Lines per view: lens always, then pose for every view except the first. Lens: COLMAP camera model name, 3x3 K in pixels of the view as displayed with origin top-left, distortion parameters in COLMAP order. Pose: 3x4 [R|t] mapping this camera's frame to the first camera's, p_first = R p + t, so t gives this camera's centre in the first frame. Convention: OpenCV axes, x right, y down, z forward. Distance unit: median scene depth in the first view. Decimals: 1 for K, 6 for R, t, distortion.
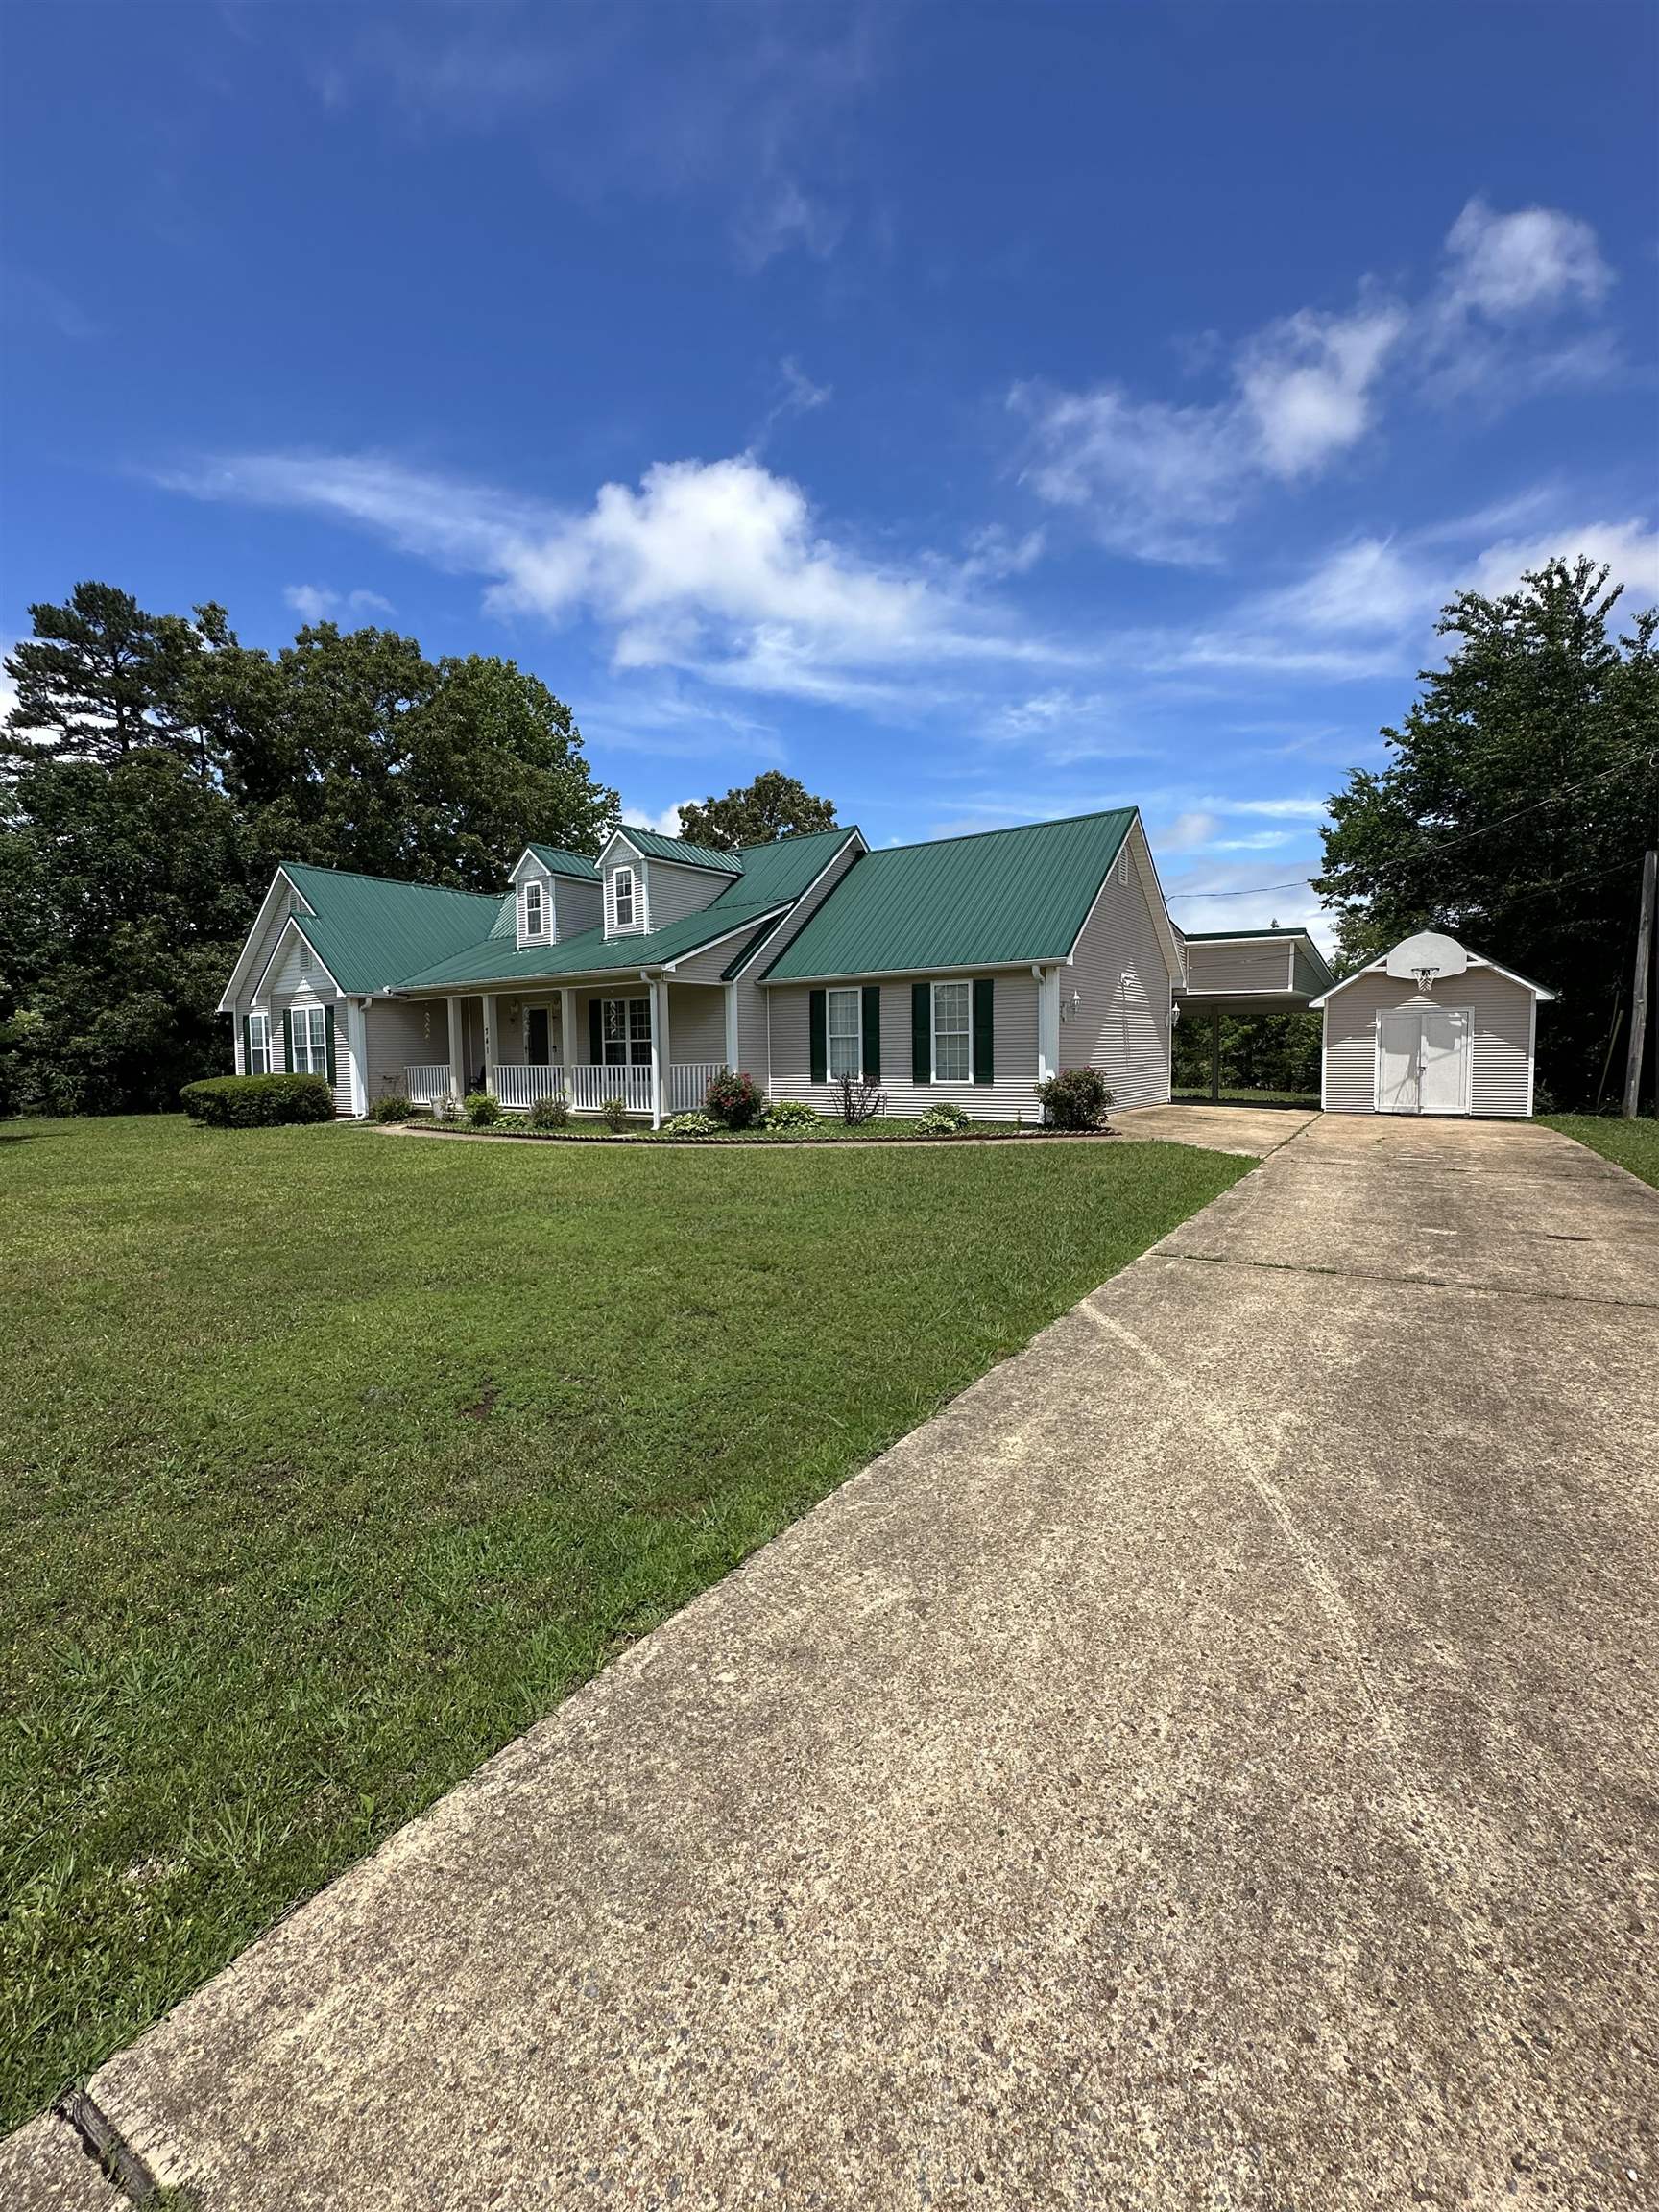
lens RADIAL K [[997.9, 0, 838.9], [0, 997.9, 1123.2], [0, 0, 1]] dist [-0.001563, -0.000076]
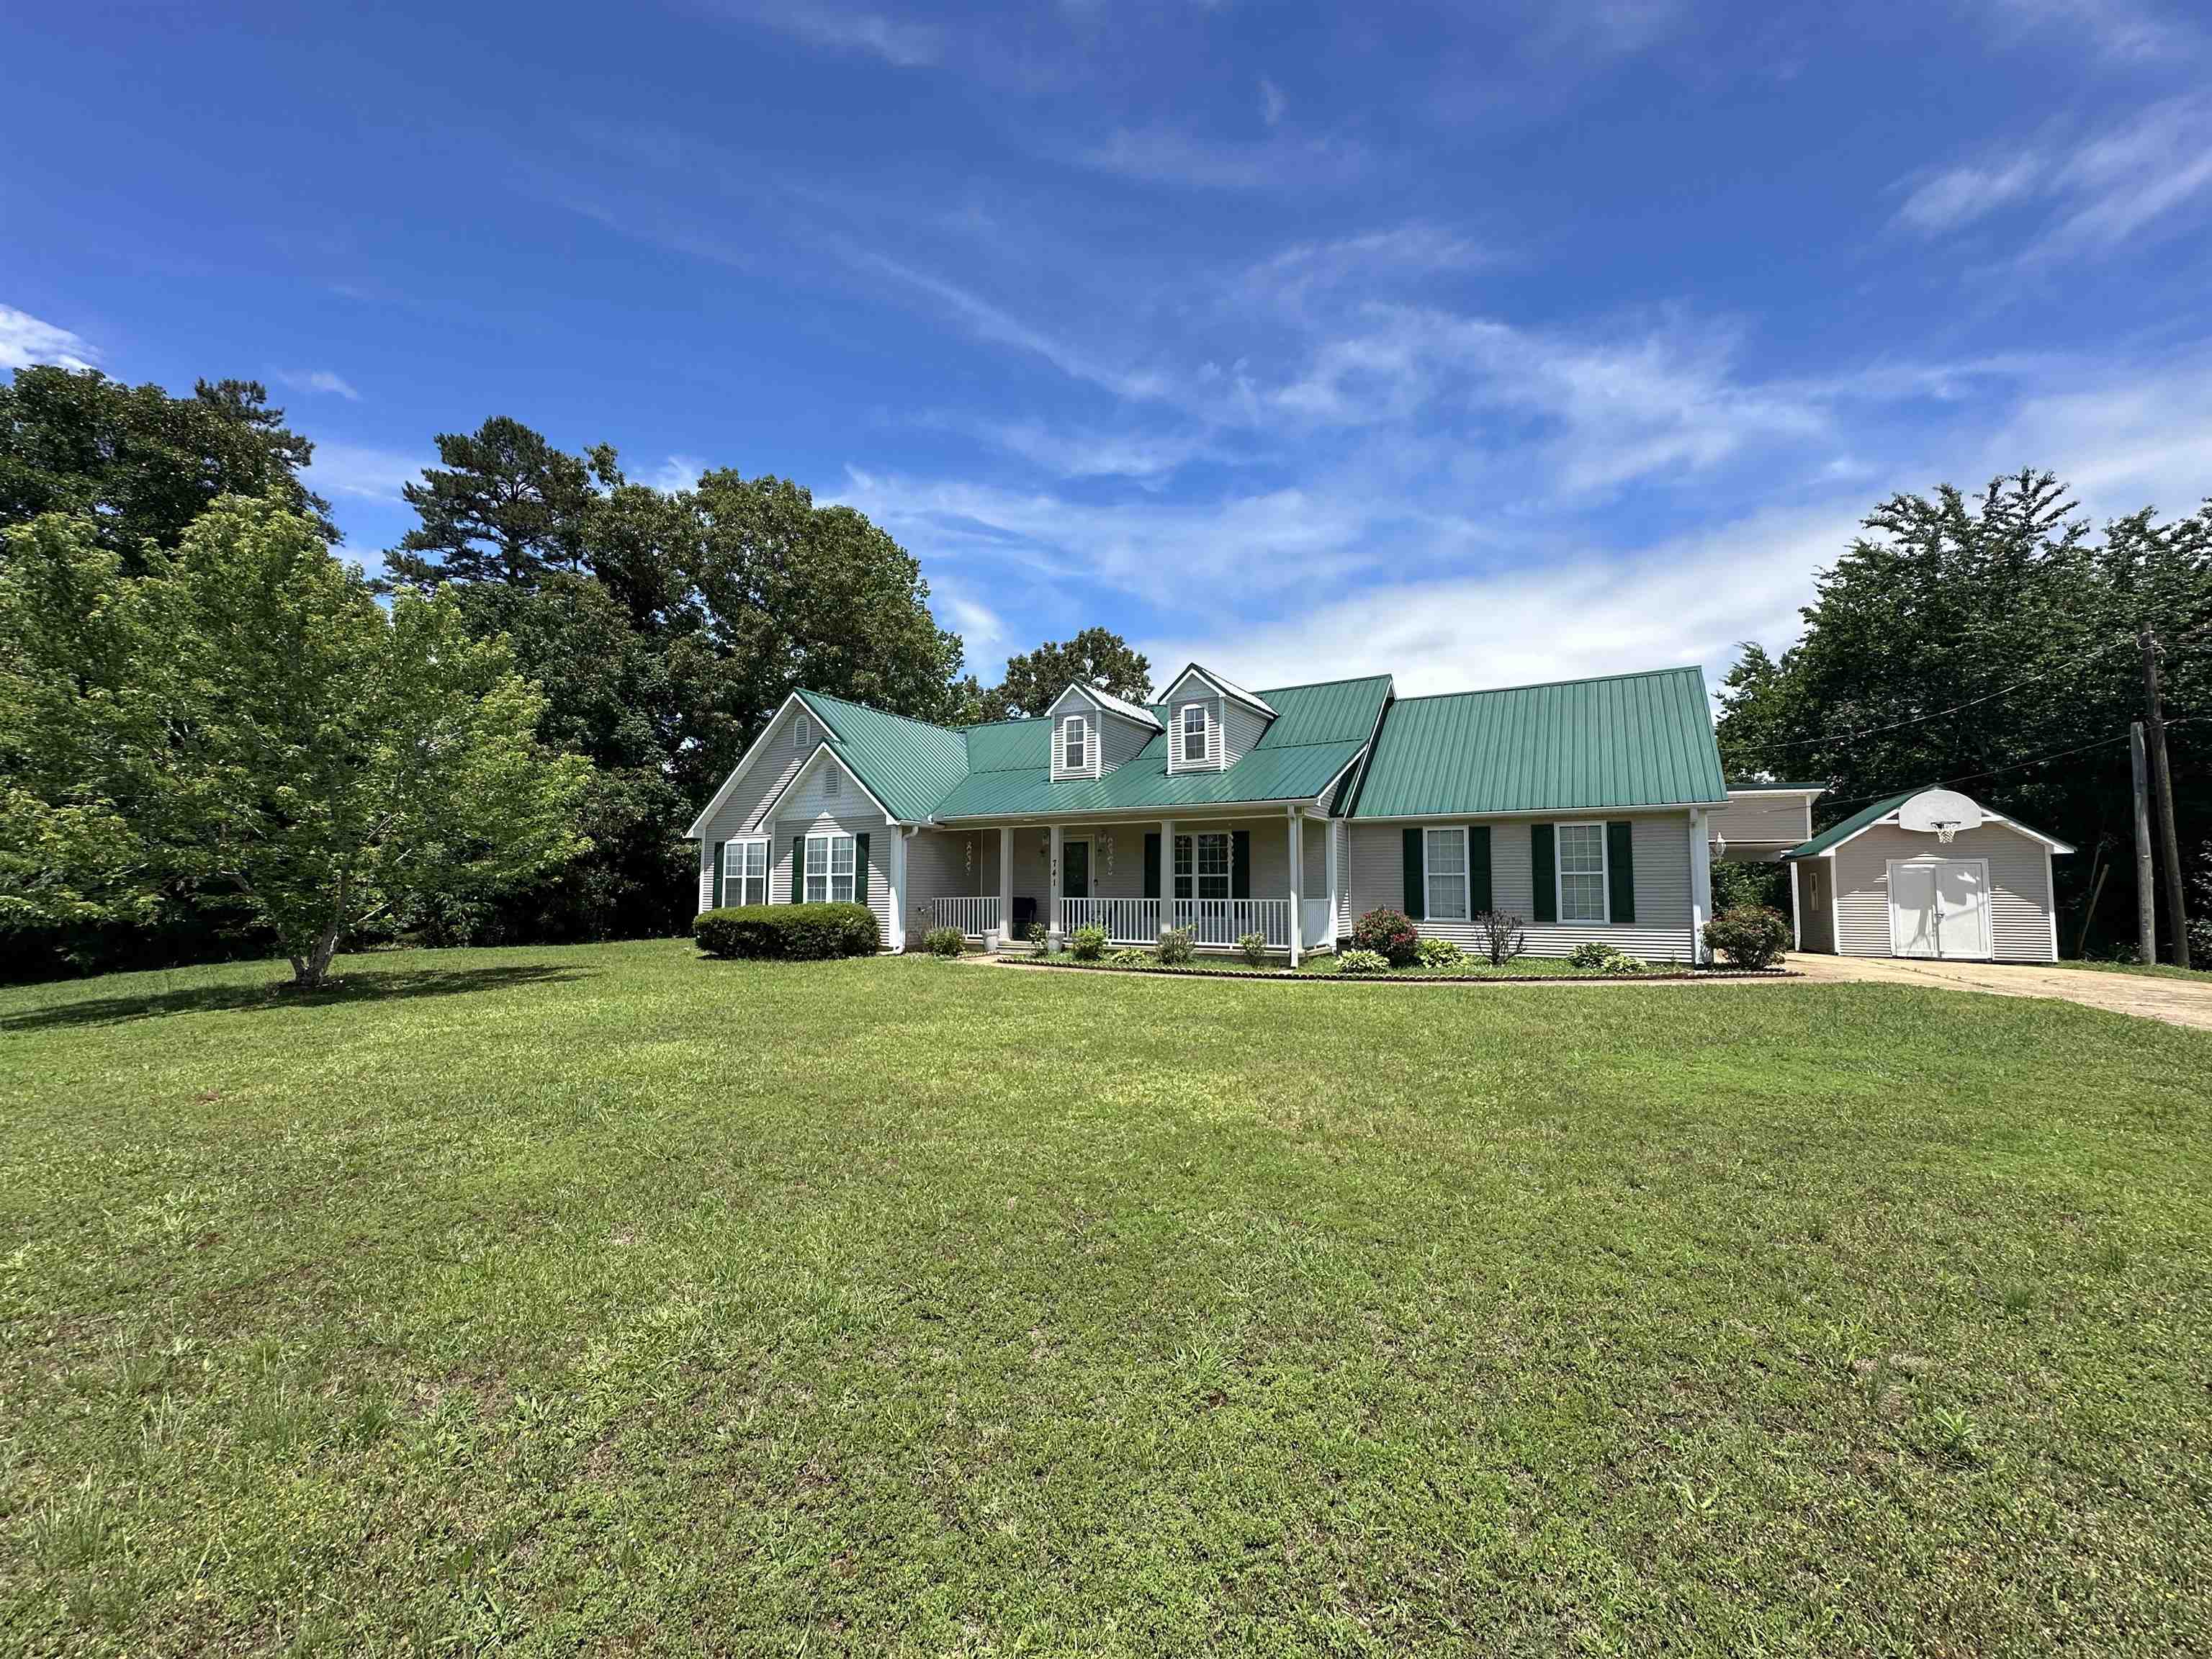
lens RADIAL K [[957.6, 0, 1093.3], [0, 957.6, 825.5], [0, 0, 1]] dist [-0.001165, -0.000530]
pose [[0.995172, 0.024161, 0.095124, -0.390330], [-0.010199, 0.989437, -0.144606, 0.006540], [-0.097613, 0.142937, 0.984906, 0.065823]]
